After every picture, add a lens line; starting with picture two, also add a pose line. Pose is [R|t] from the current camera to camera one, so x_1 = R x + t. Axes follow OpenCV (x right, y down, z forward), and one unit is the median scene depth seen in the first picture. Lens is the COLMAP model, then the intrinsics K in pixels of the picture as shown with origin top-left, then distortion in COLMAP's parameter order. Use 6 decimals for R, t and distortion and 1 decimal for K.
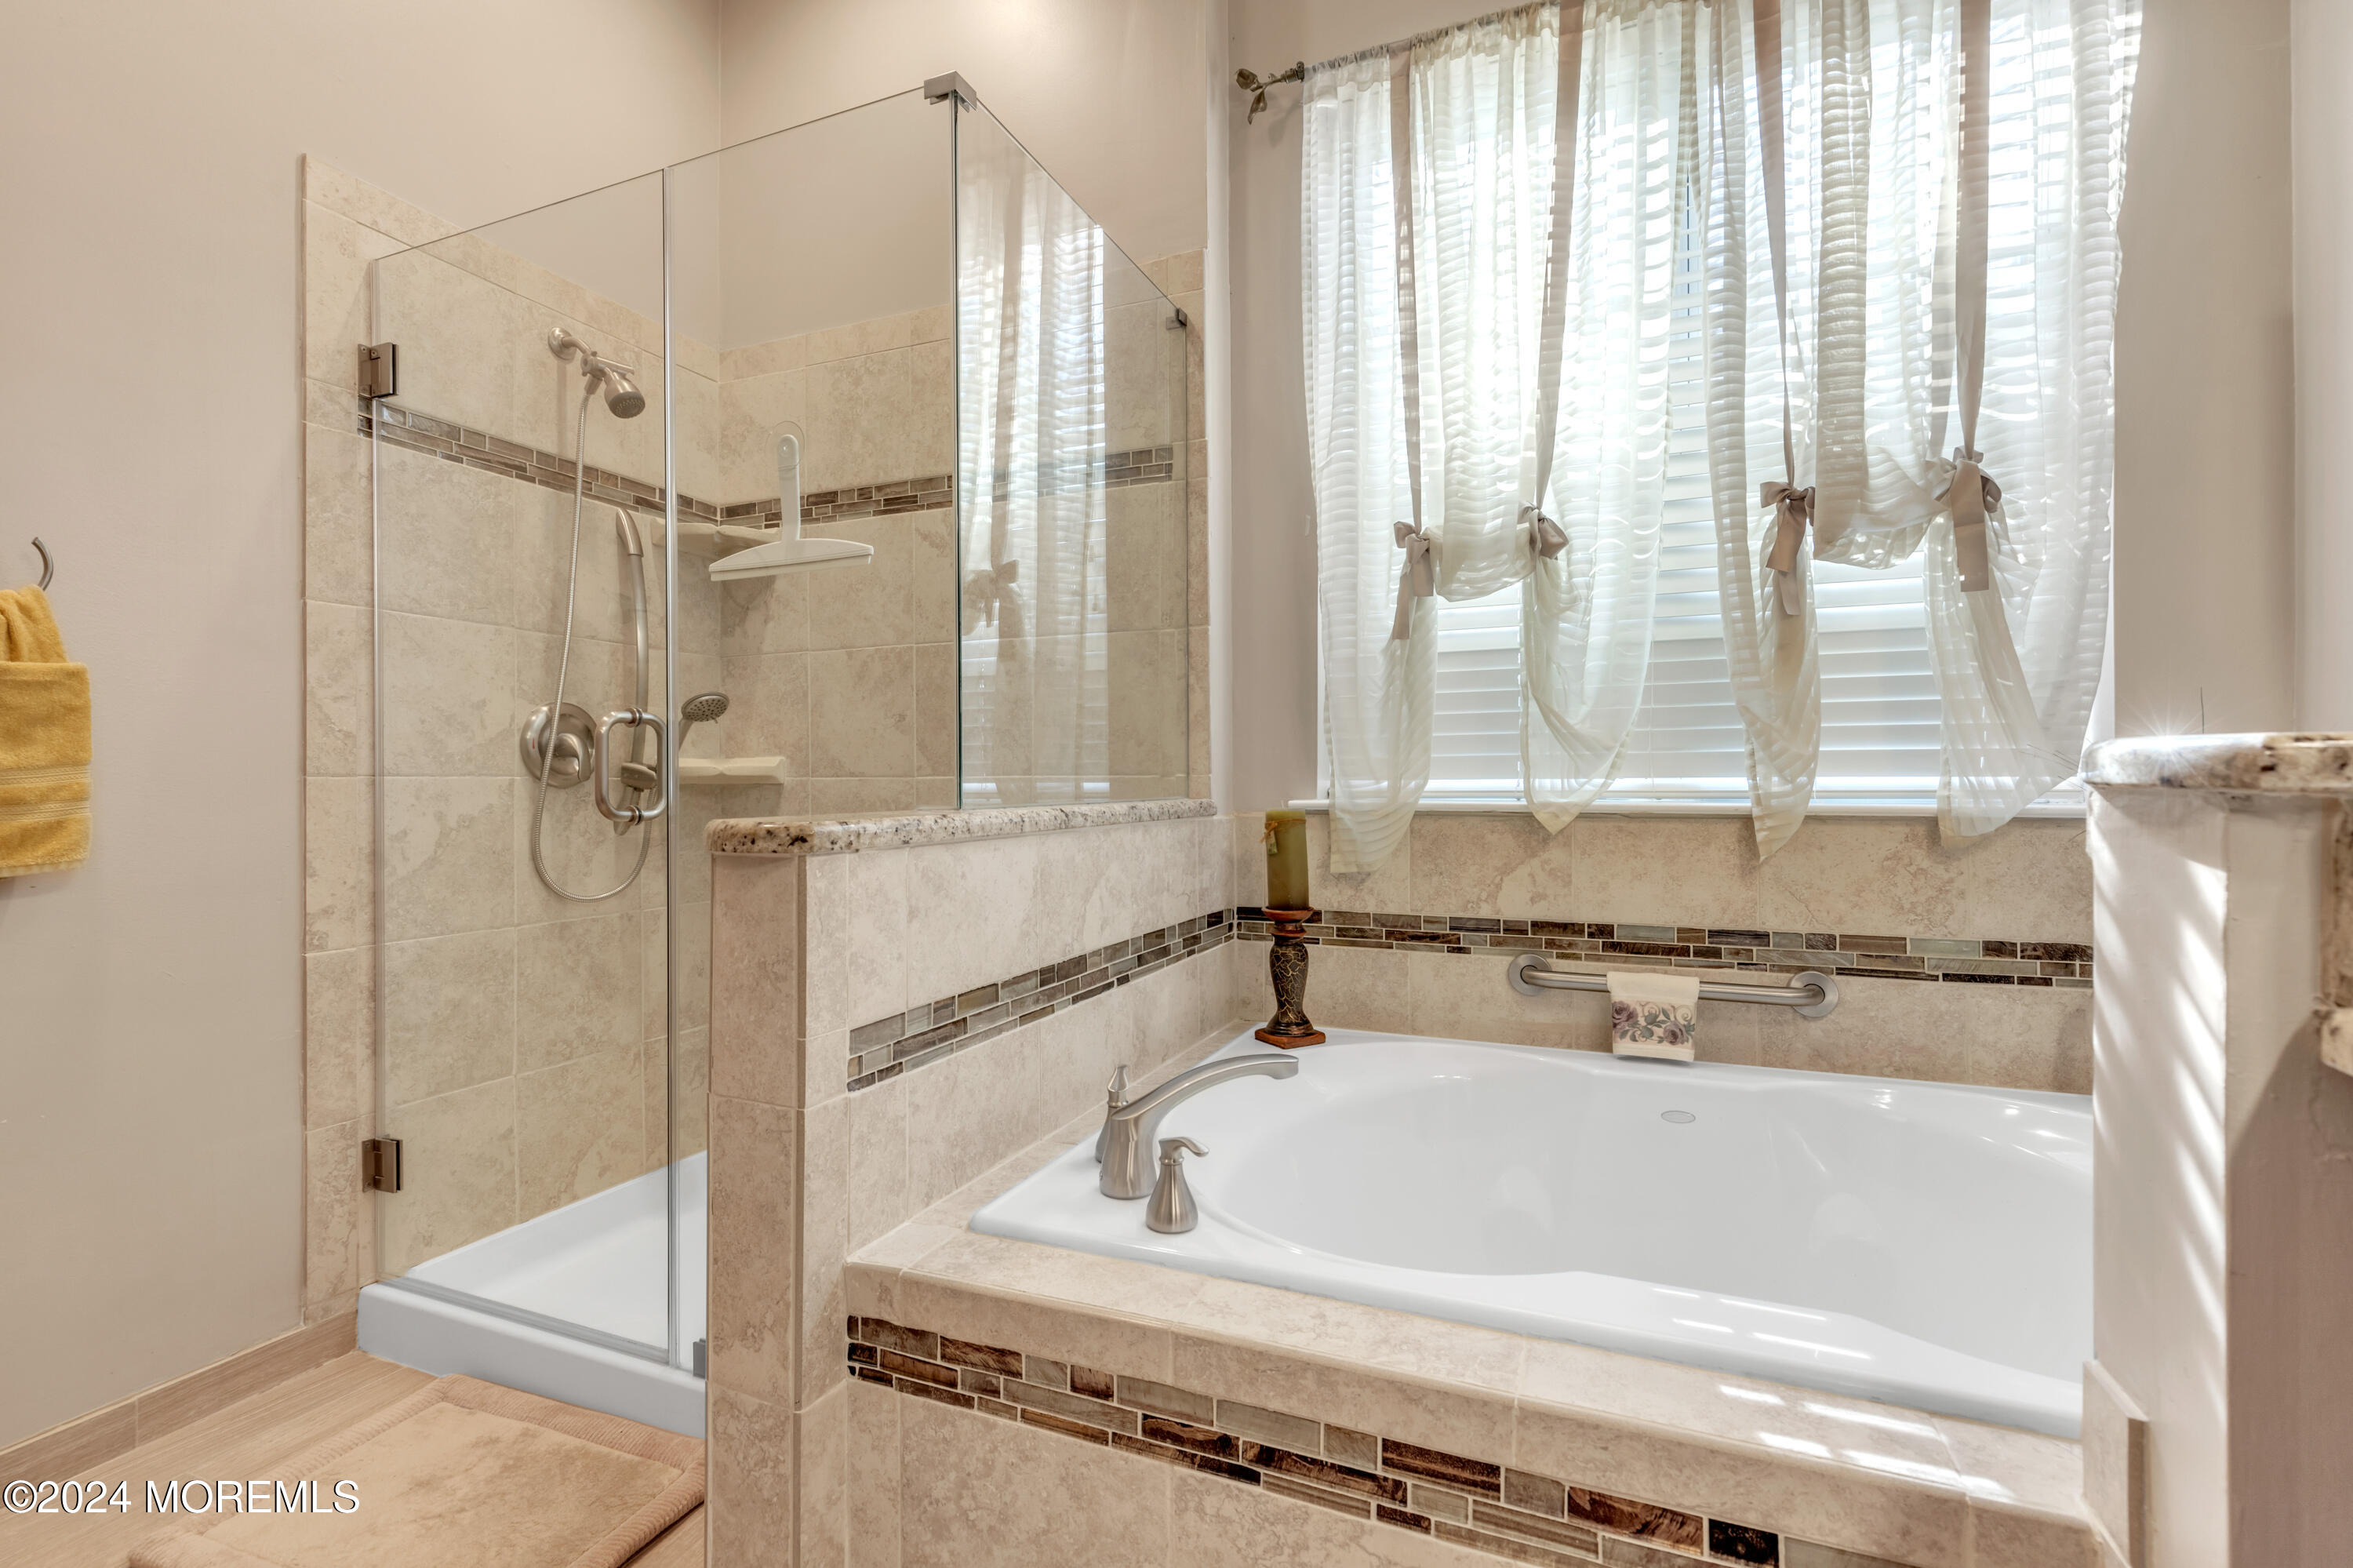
lens RADIAL K [[1103.5, 0, 1137.5], [0, 1103.5, 779.3], [0, 0, 1]] dist [0.009675, -0.003323]
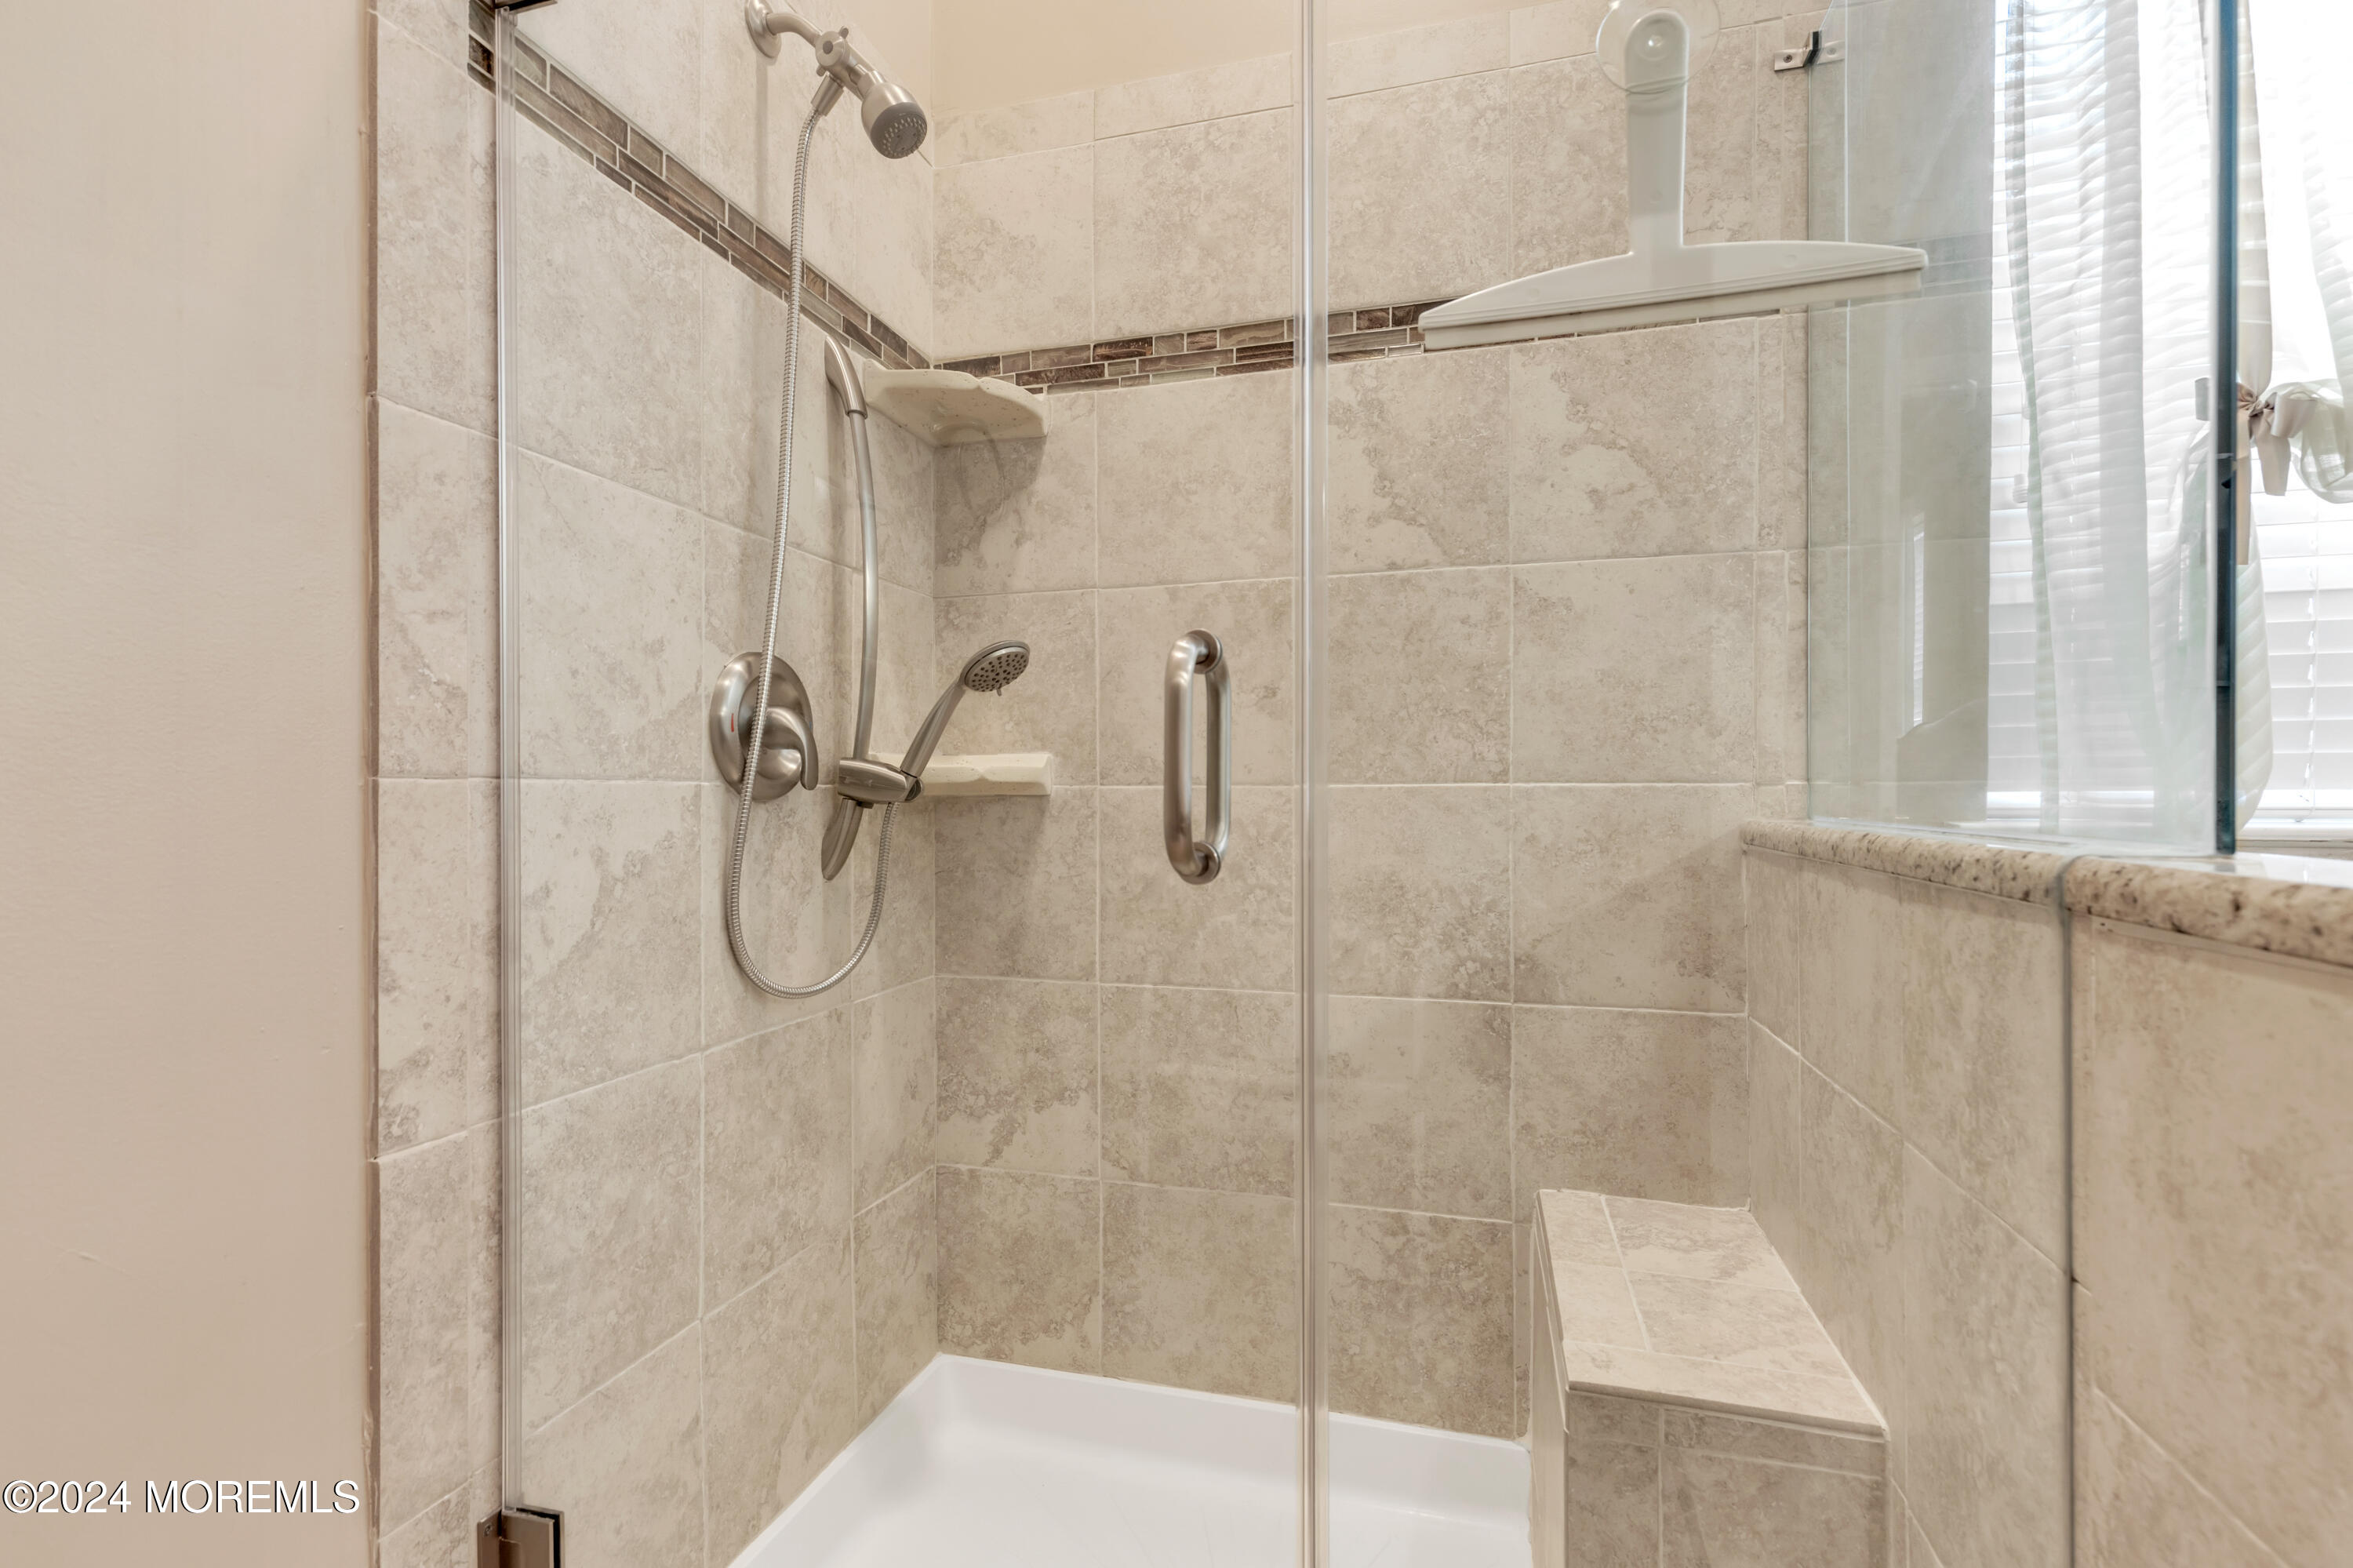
lens RADIAL K [[1103.5, 0, 1124.7], [0, 1103.5, 795.9], [0, 0, 1]] dist [0.009675, -0.003323]
pose [[0.991892, 0.001604, 0.127074, -0.475292], [-0.002077, 0.999991, 0.003588, 0.002772], [-0.127067, -0.003823, 0.991887, 0.475518]]
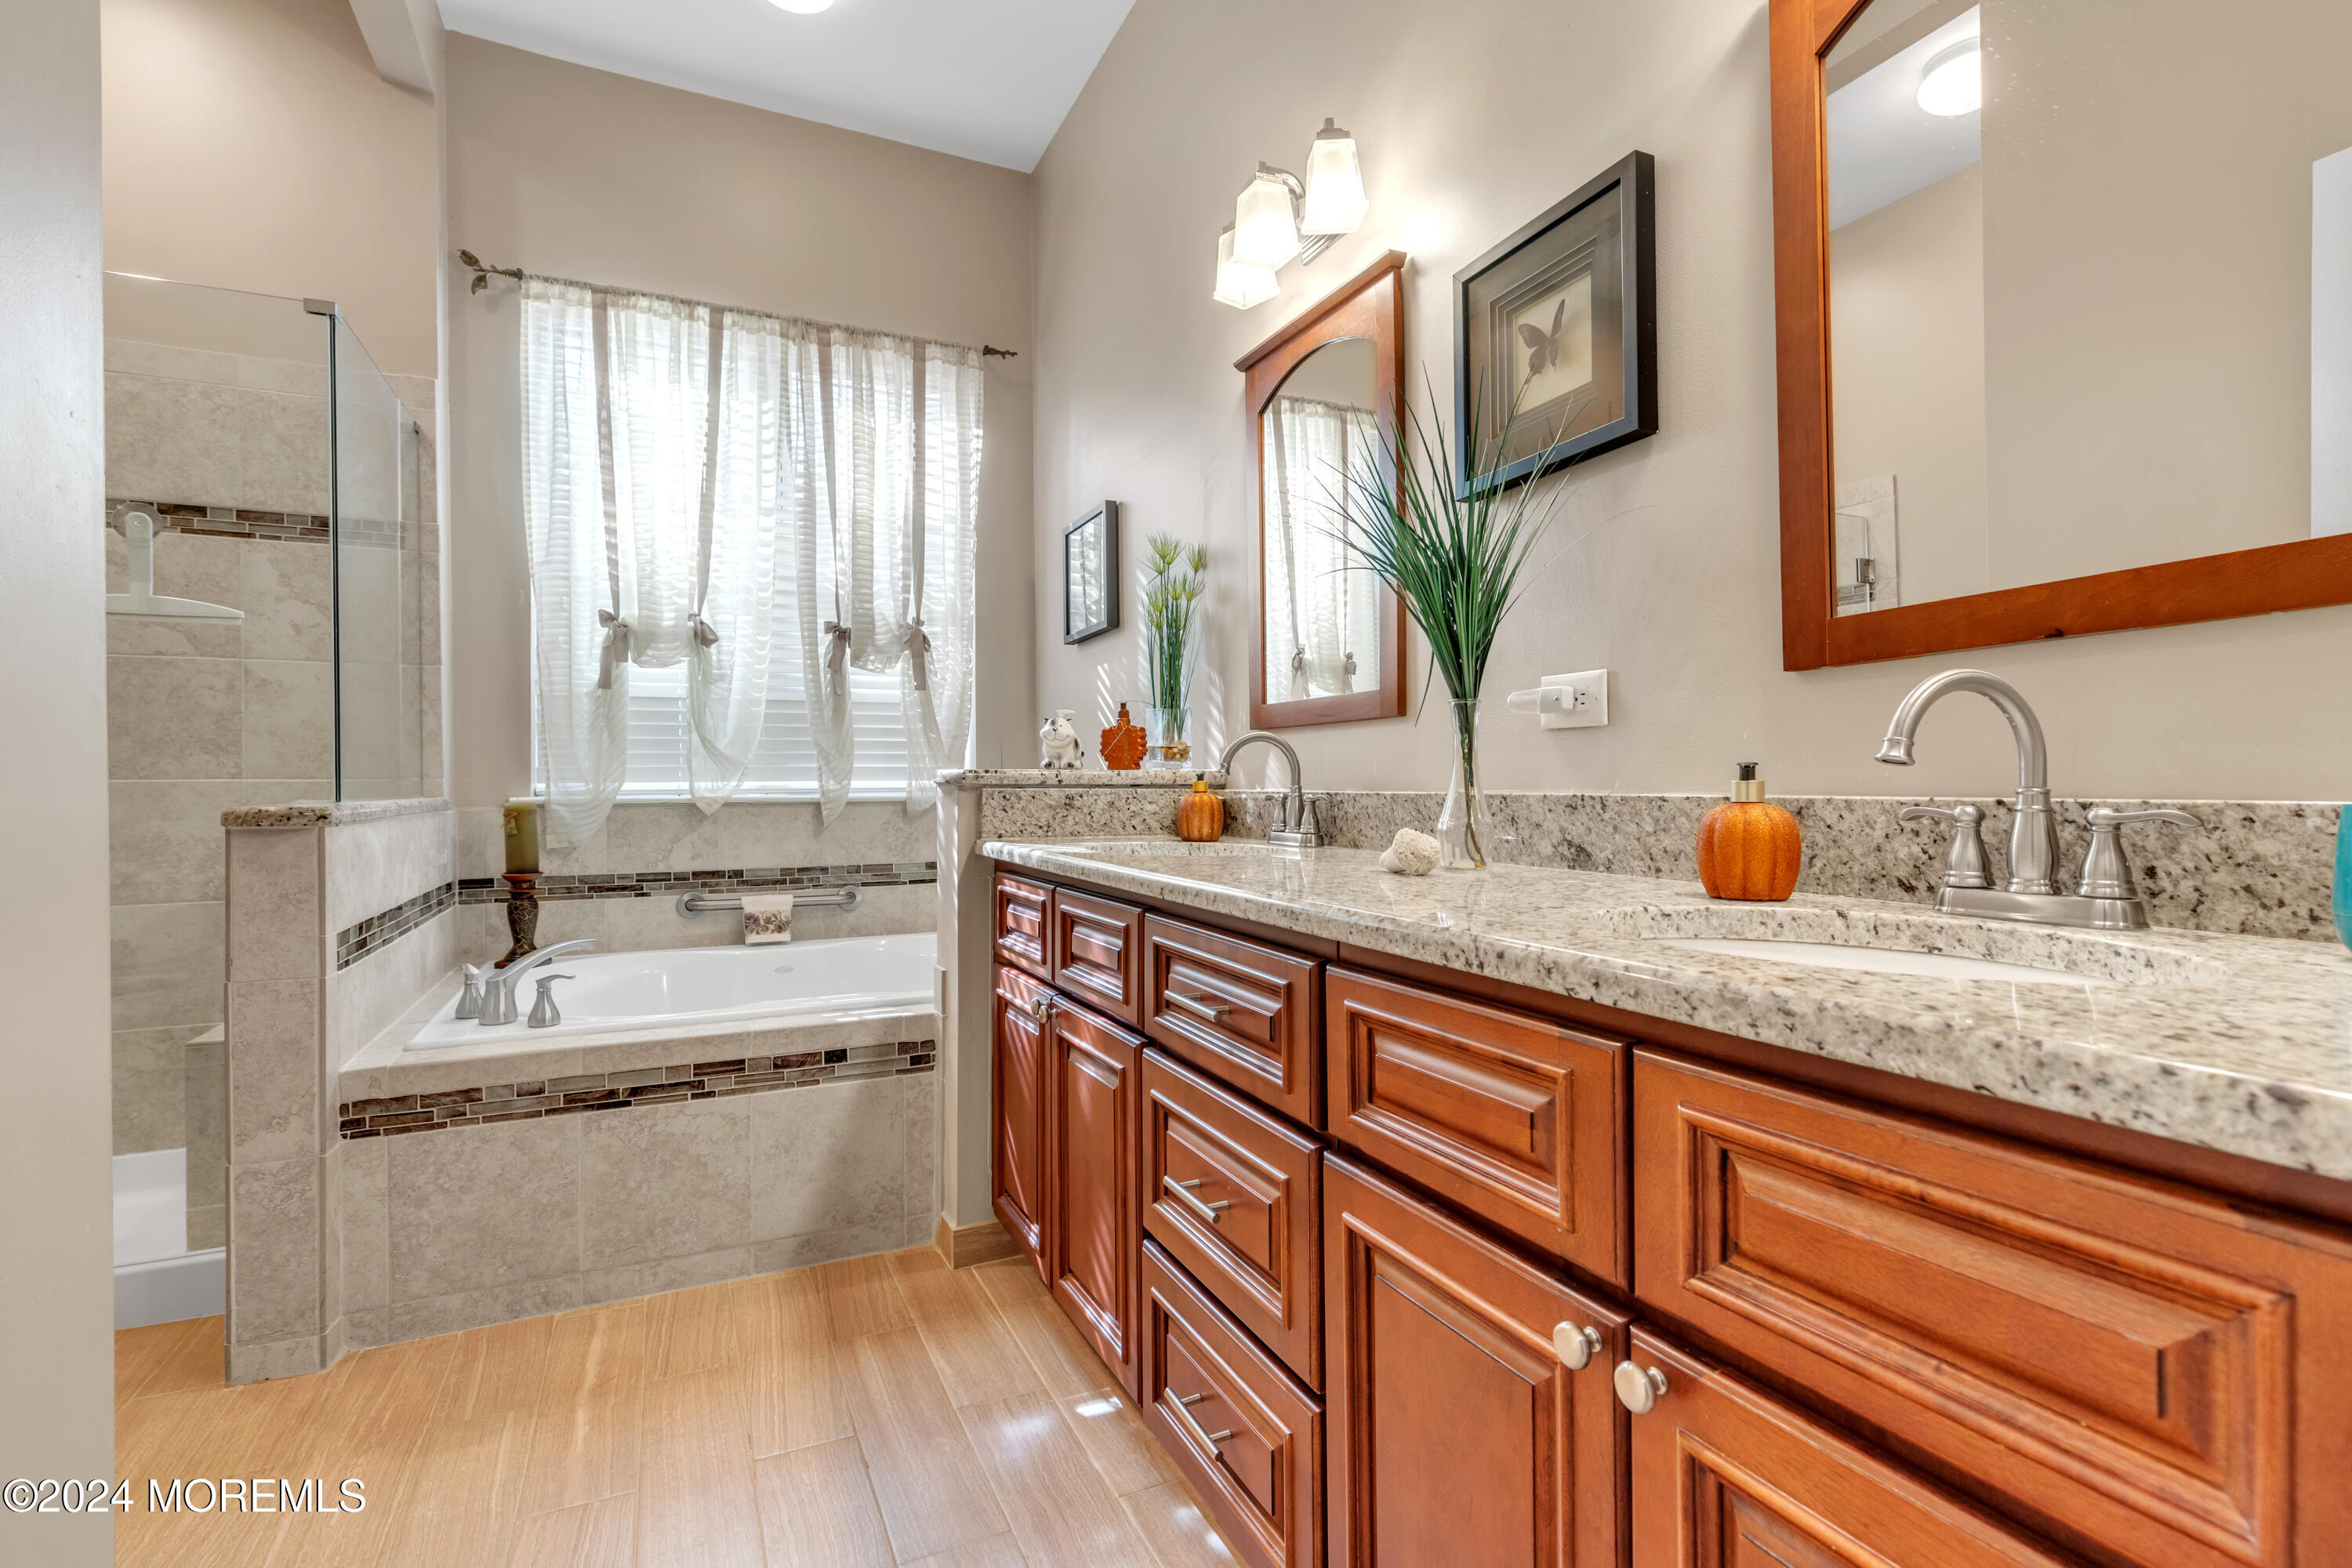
lens RADIAL K [[1103.0, 0, 1197.3], [0, 1103.0, 786.7], [0, 0, 1]] dist [0.009675, -0.003323]
pose [[0.648550, -0.003414, 0.761165, -0.397188], [0.001190, 0.999993, 0.003472, 0.002033], [-0.761172, -0.001346, 0.648549, -0.607183]]
